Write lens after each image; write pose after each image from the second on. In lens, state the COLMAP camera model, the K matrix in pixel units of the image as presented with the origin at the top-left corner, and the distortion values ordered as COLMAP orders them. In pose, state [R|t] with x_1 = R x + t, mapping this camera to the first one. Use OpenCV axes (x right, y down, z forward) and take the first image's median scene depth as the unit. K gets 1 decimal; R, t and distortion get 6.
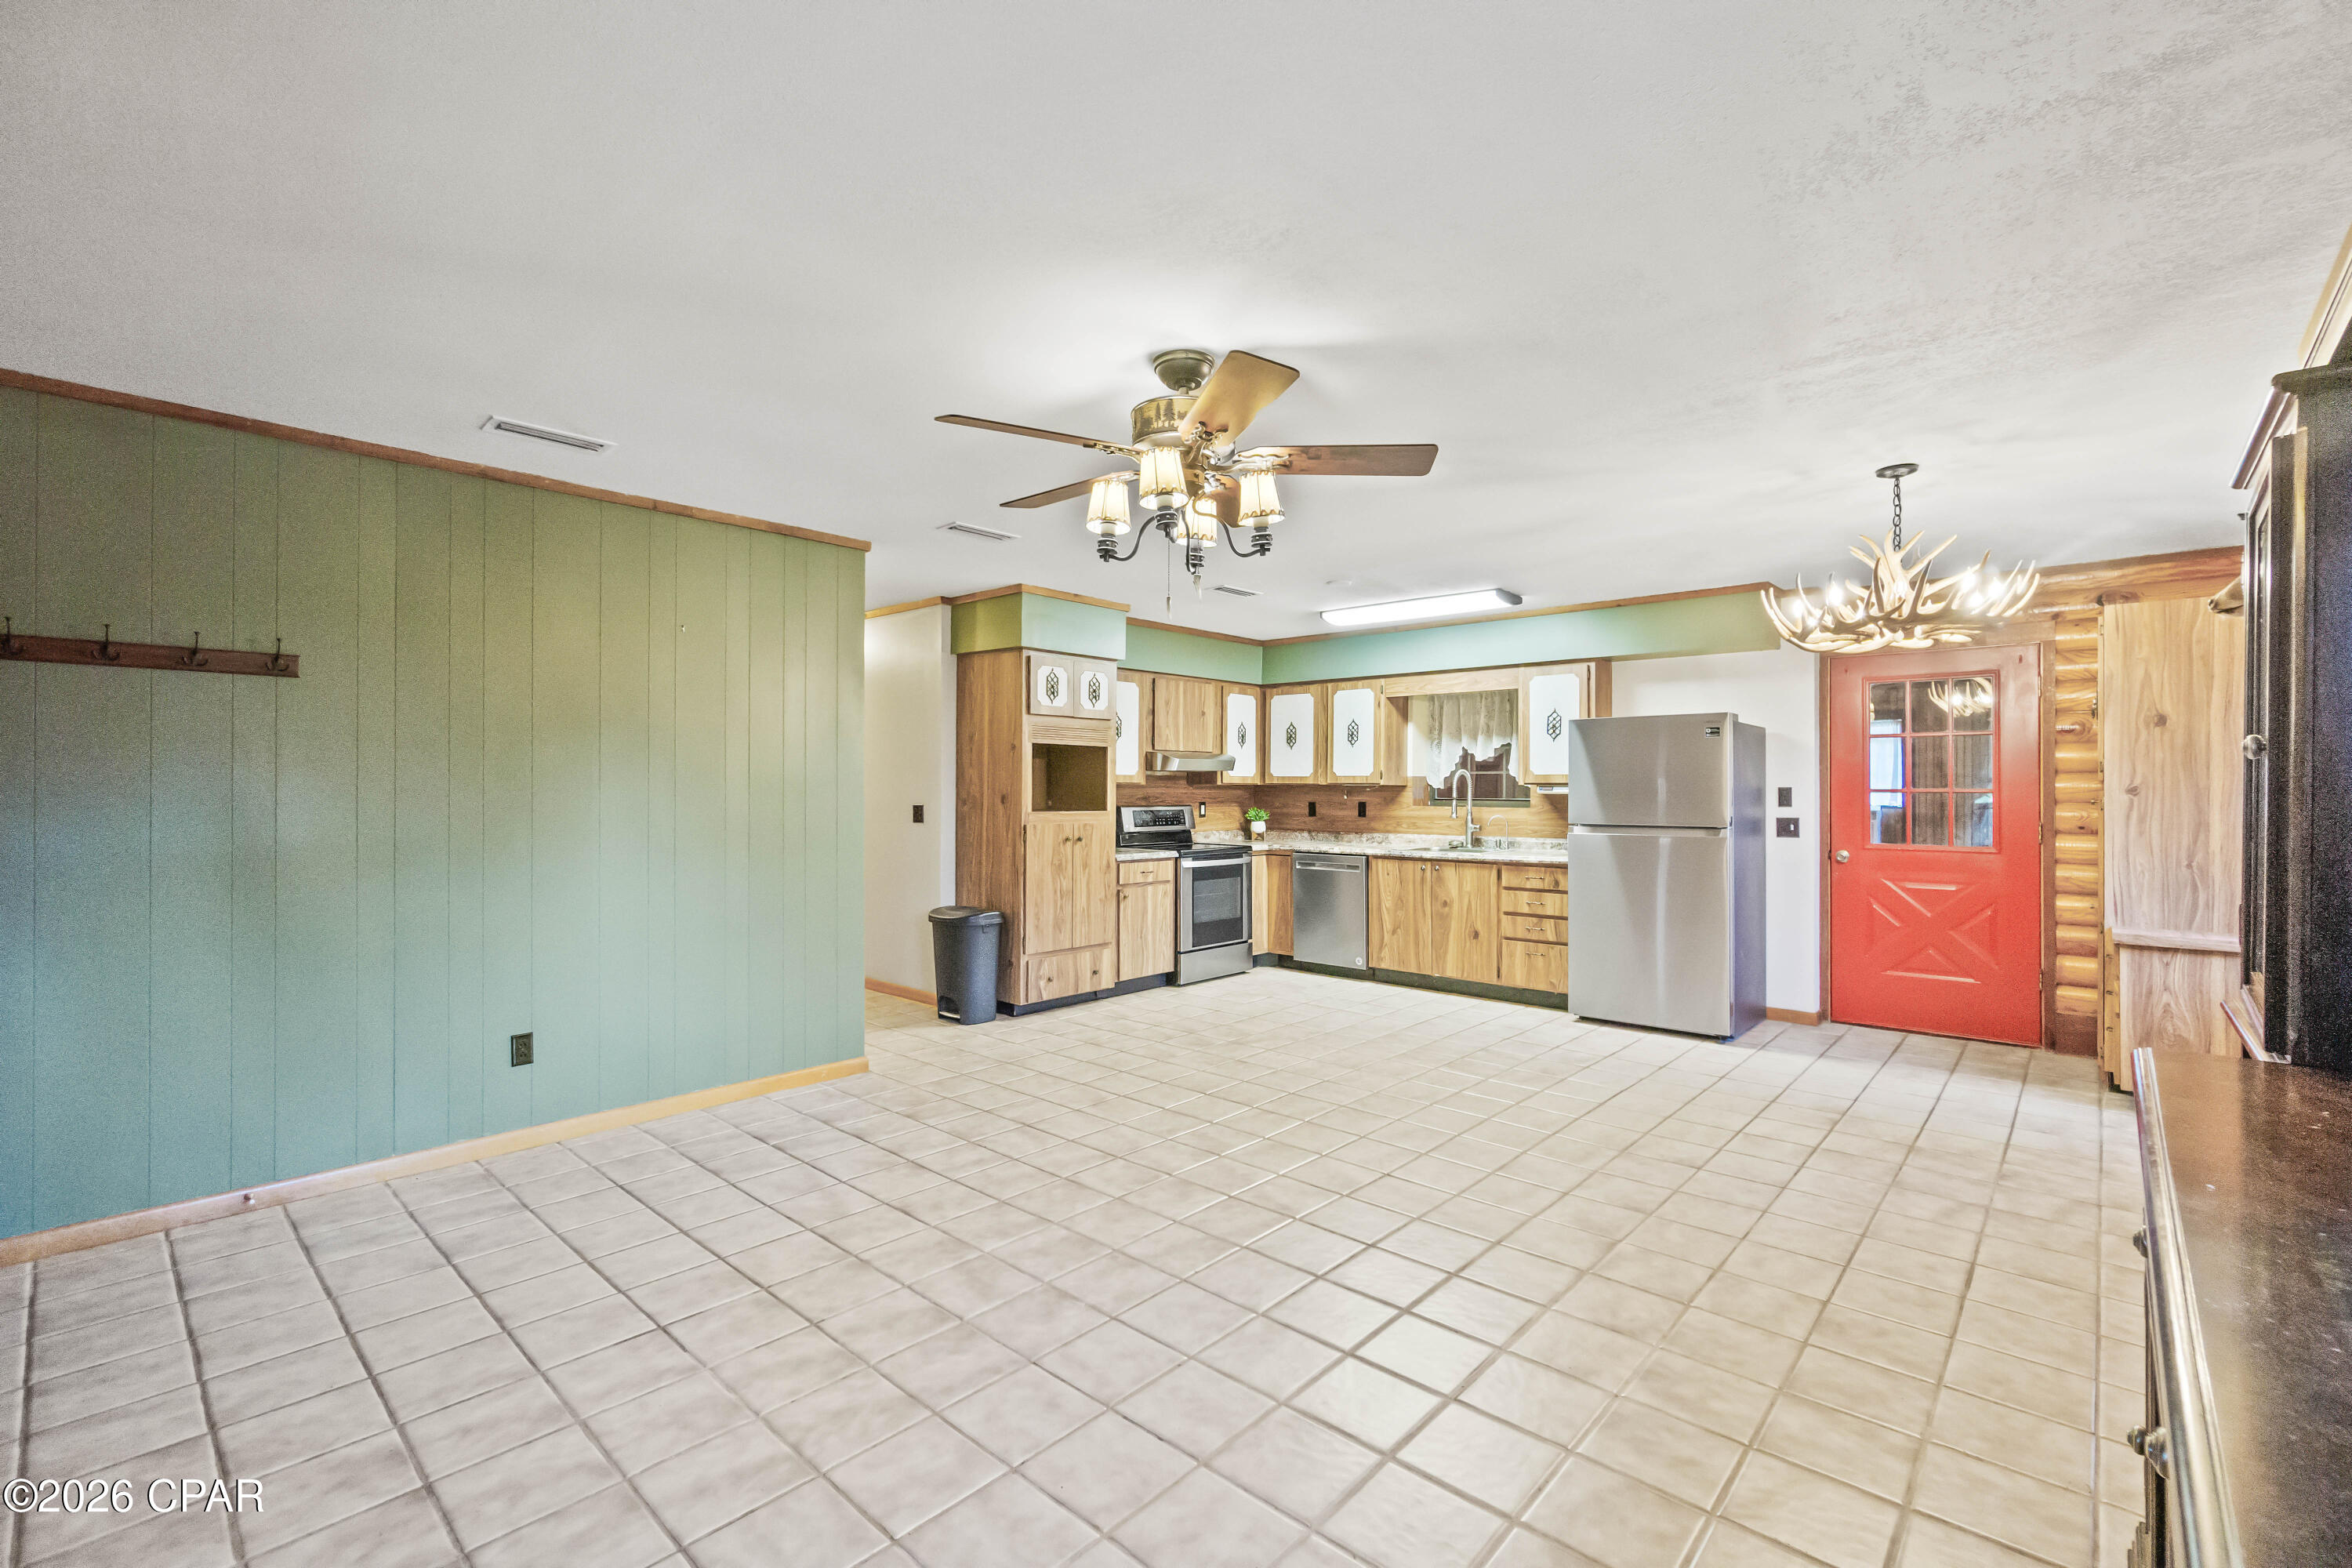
lens RADIAL K [[1013.8, 0, 1176.0], [0, 1013.8, 784.0], [0, 0, 1]] dist [-0.000443, 0.000032]
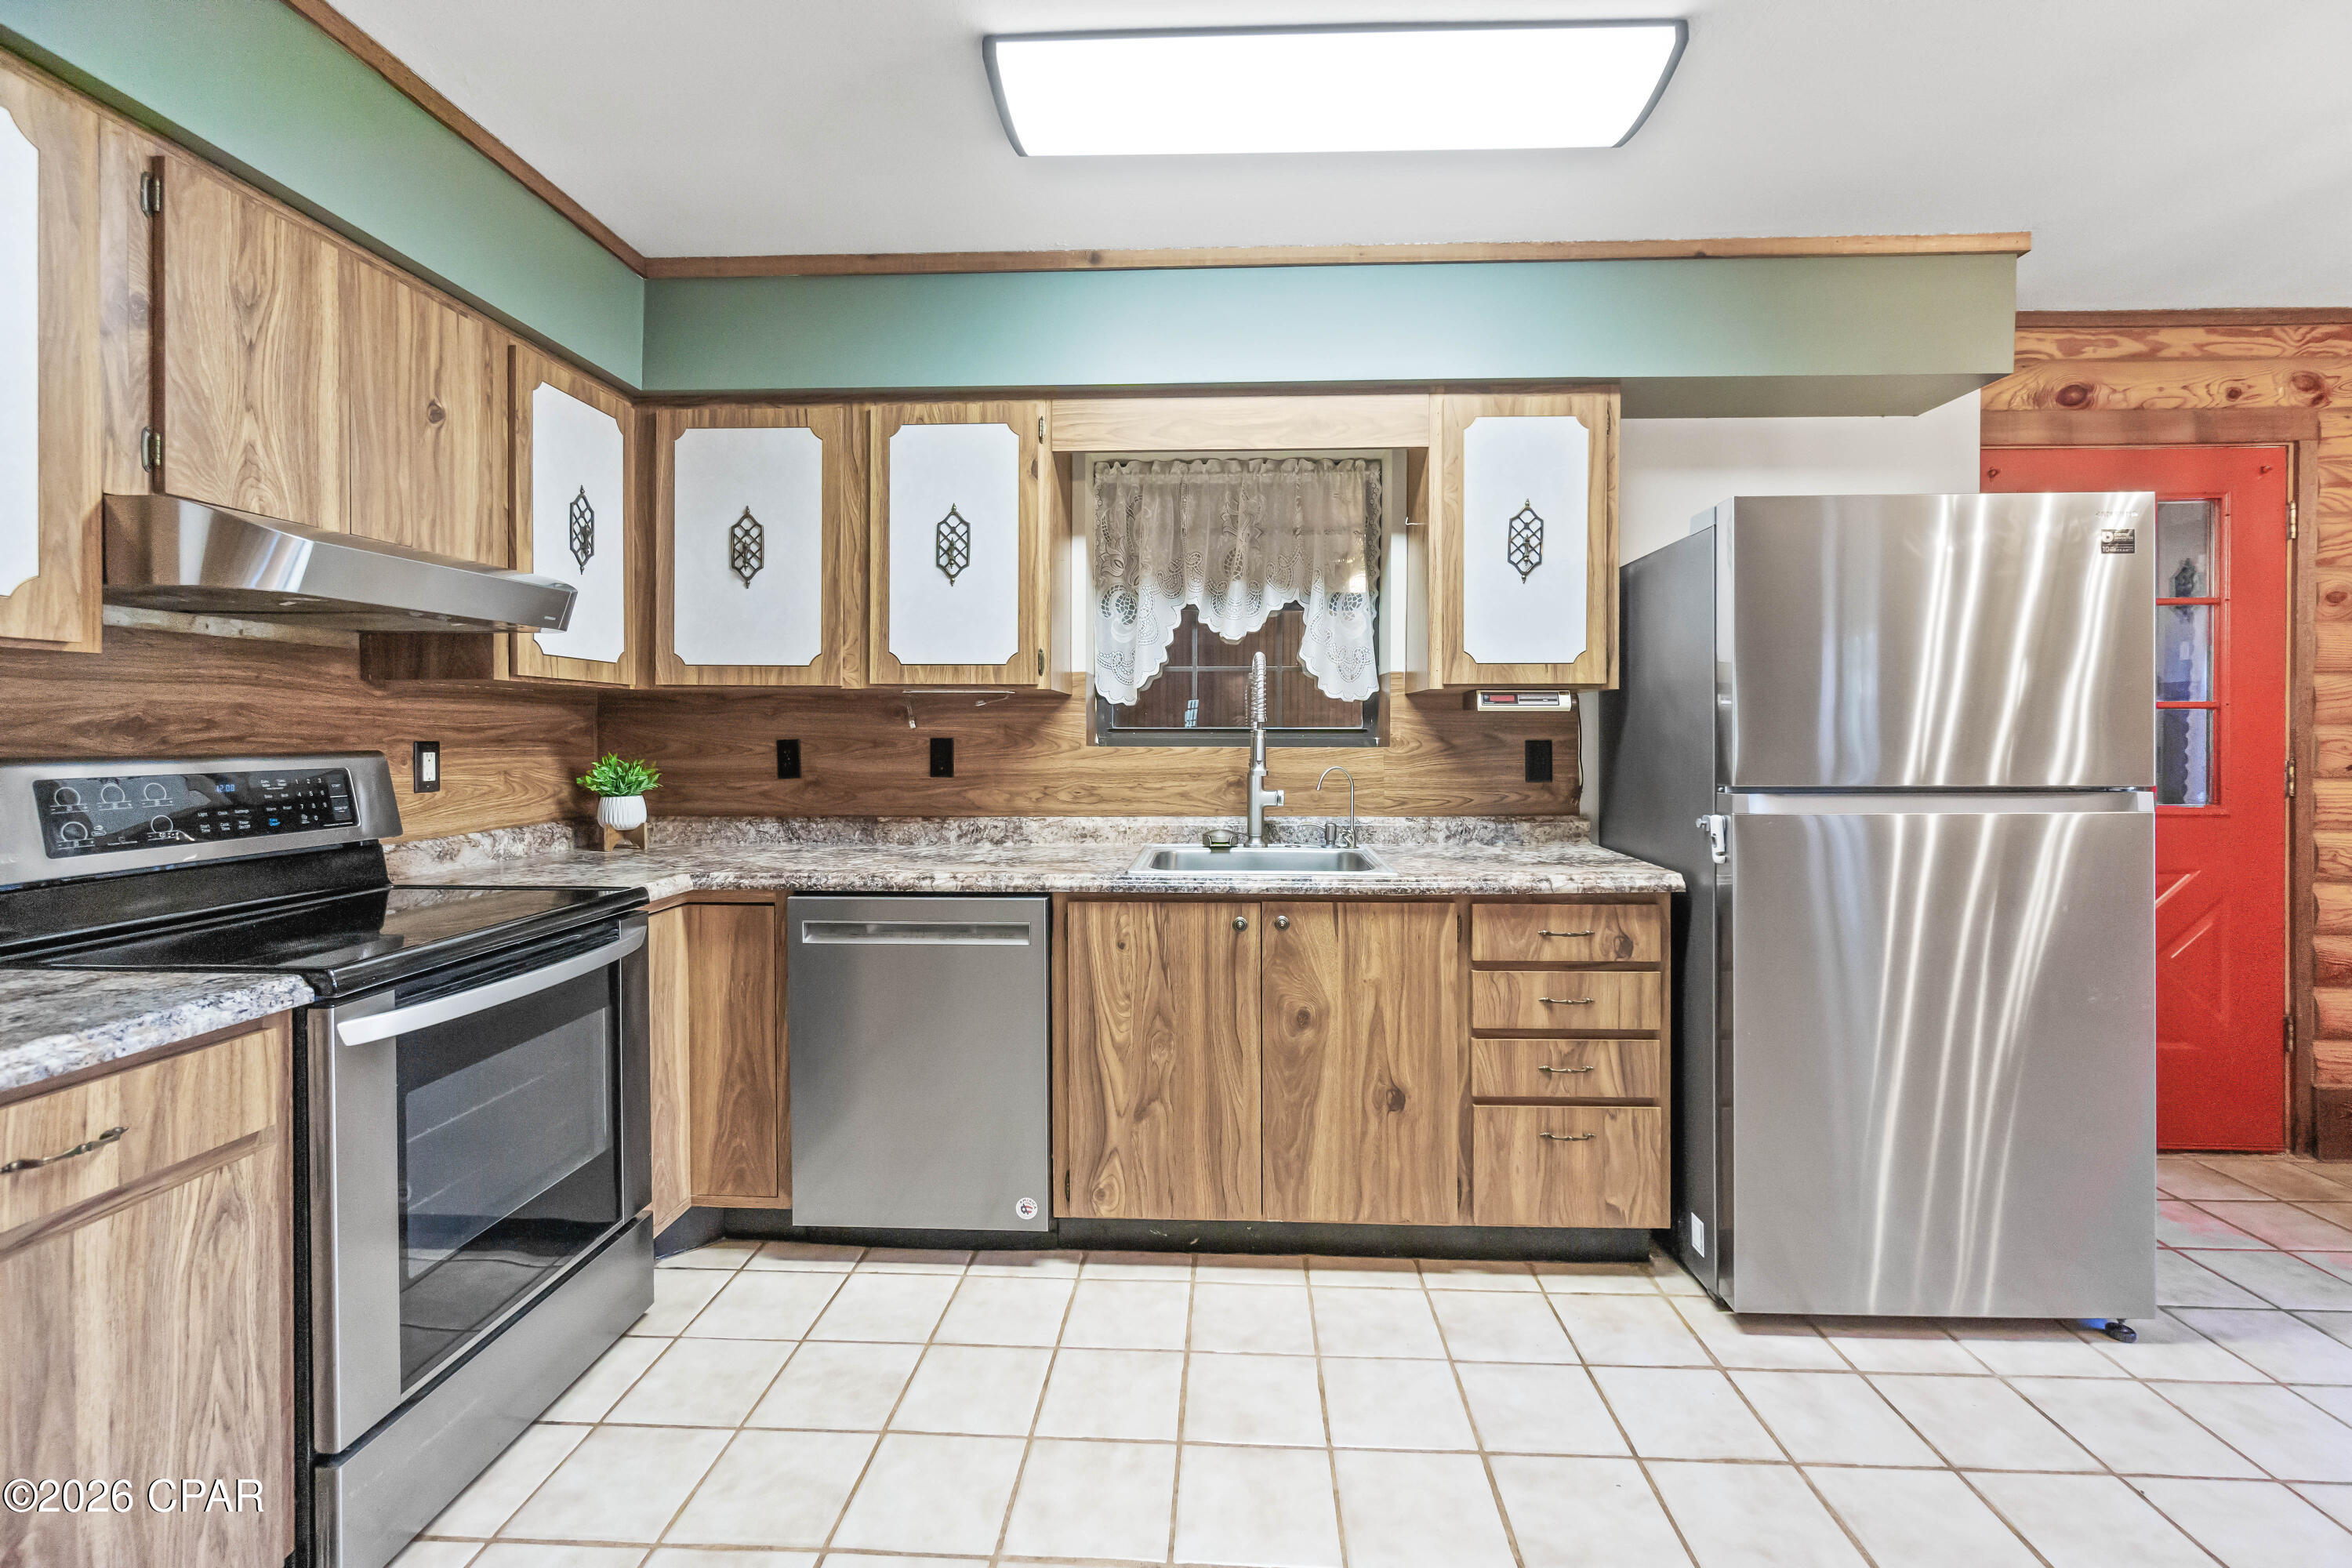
lens RADIAL K [[1016.0, 0, 1183.8], [0, 1016.0, 744.1], [0, 0, 1]] dist [-0.001562, 0.000272]
pose [[0.767941, -0.008399, 0.640466, 0.006250], [-0.002003, 0.999878, 0.015514, 0.015295], [-0.640518, -0.013197, 0.767830, 0.702394]]
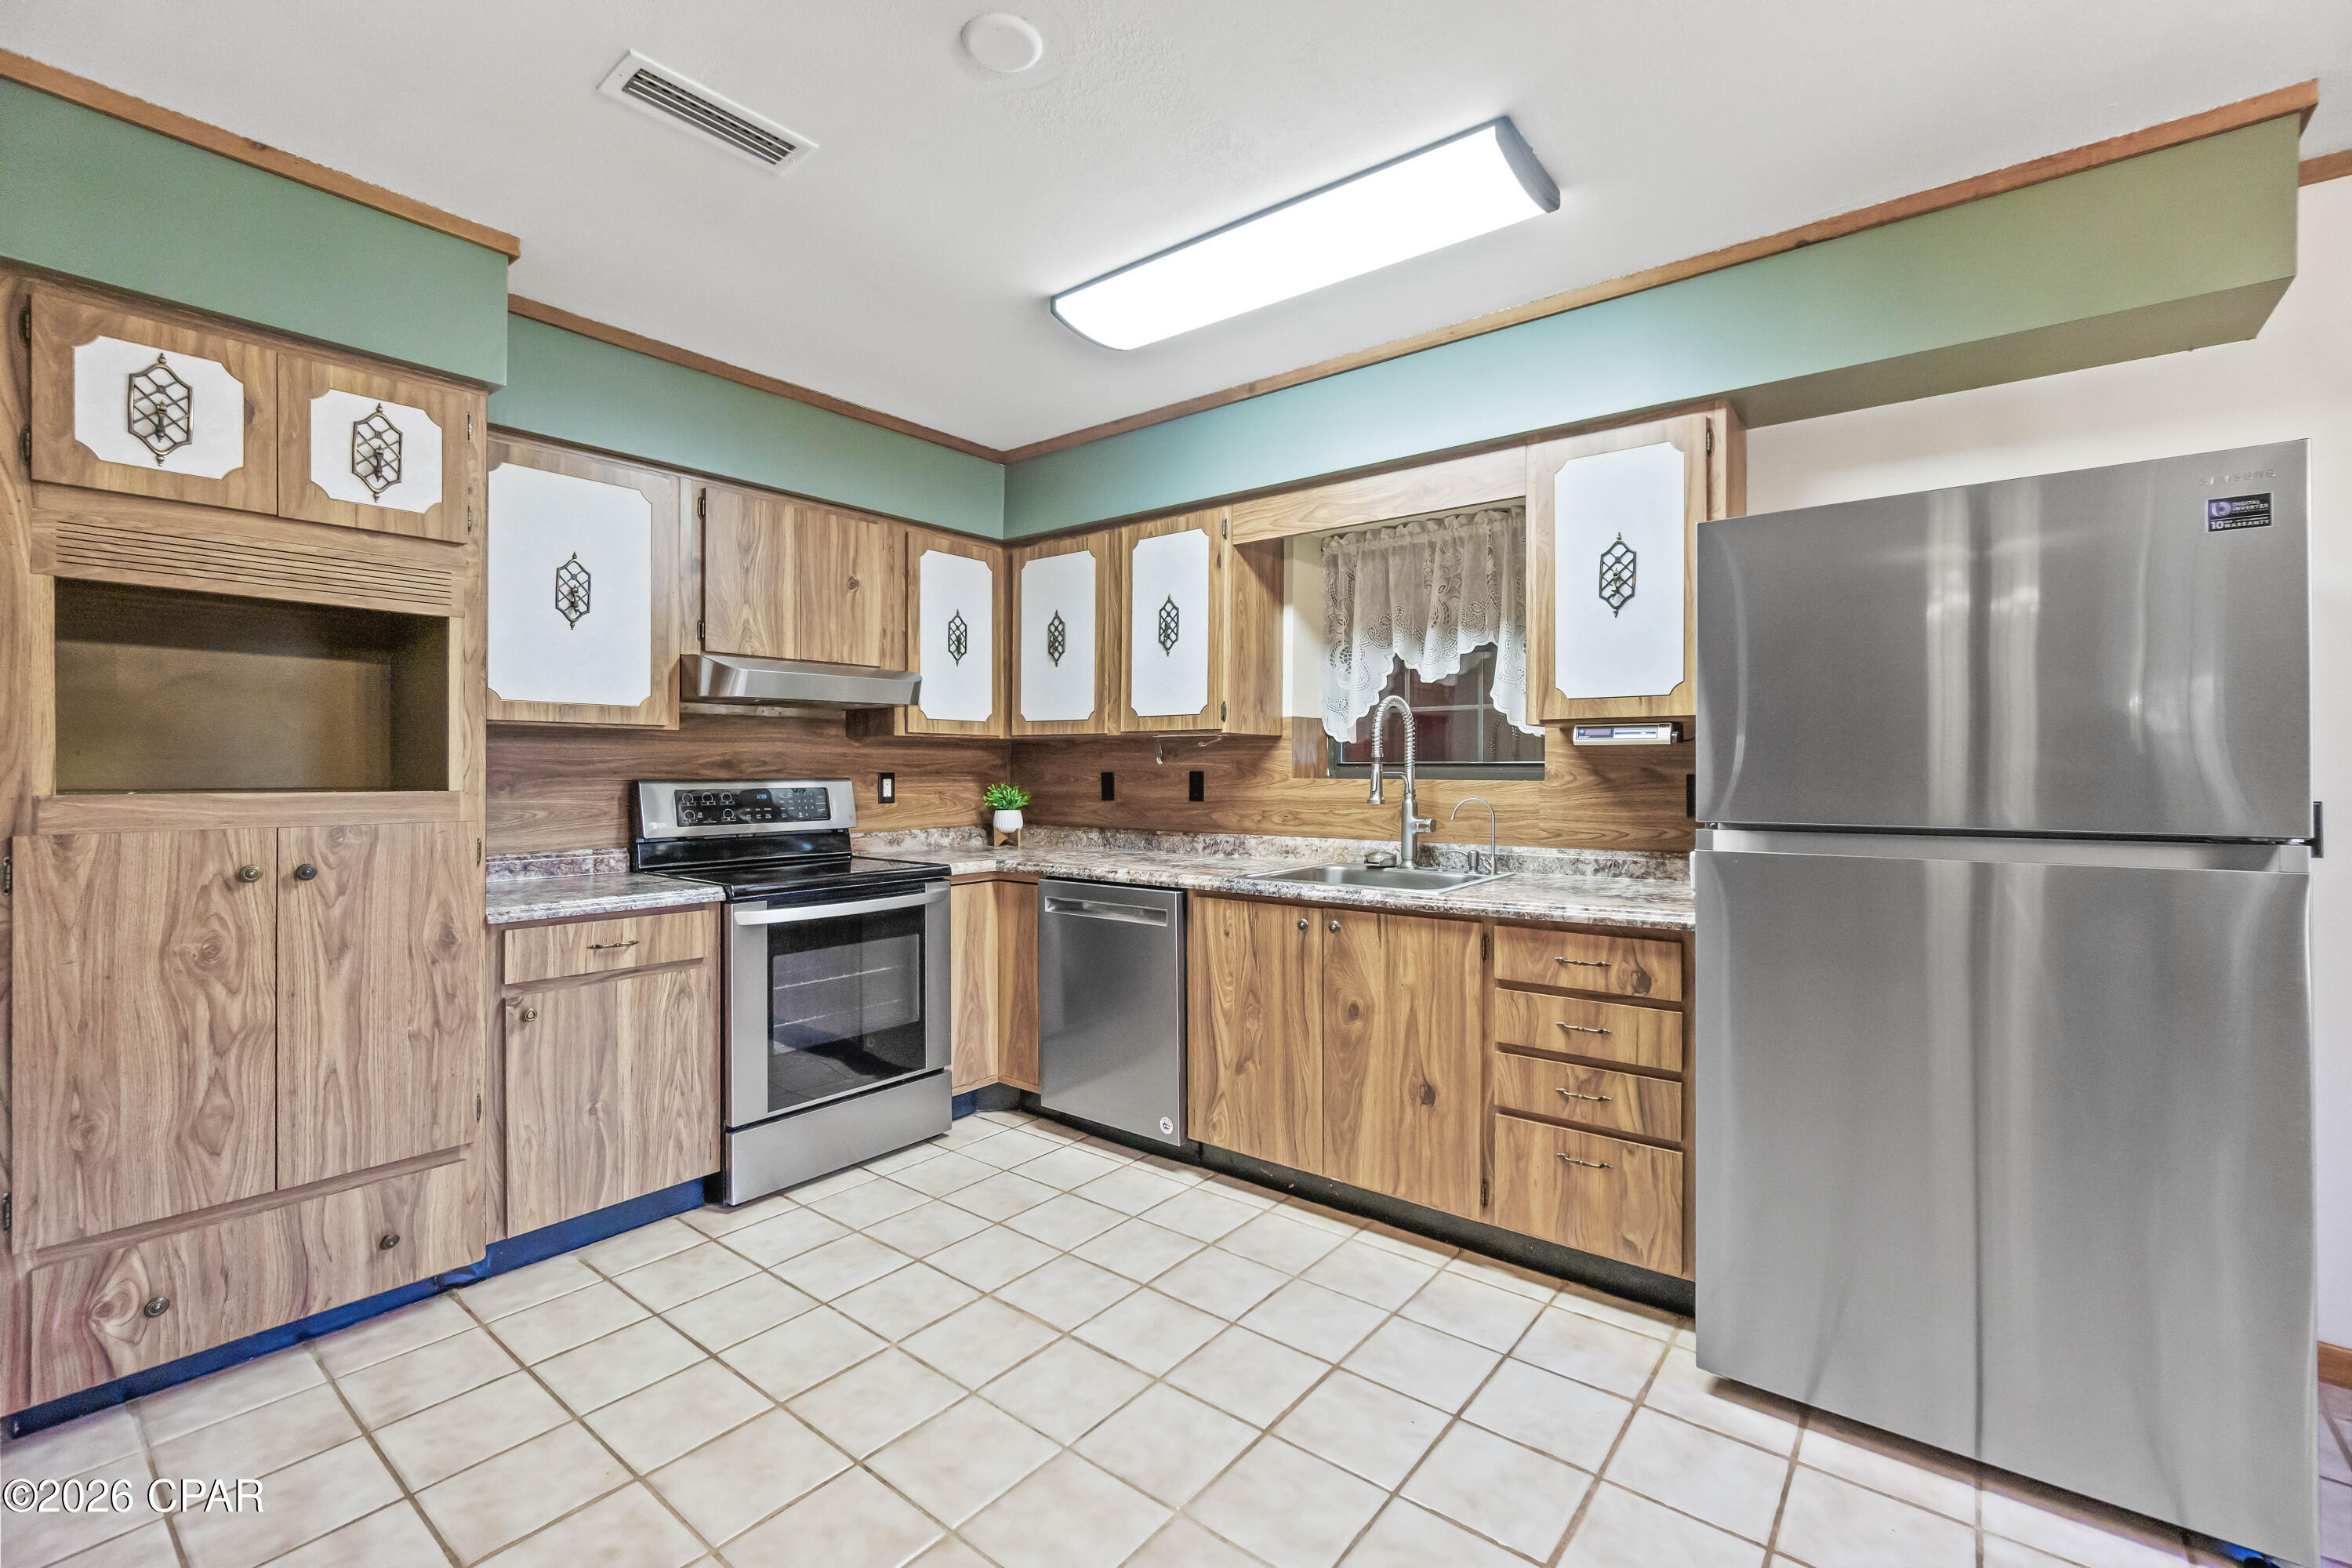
lens RADIAL K [[1008.3, 0, 1181.5], [0, 1008.3, 769.8], [0, 0, 1]] dist [-0.000075, 0.000114]
pose [[0.997476, -0.002025, 0.070973, 0.154281], [0.001588, 0.999979, 0.006215, 0.015371], [-0.070984, -0.006086, 0.997459, 0.552385]]
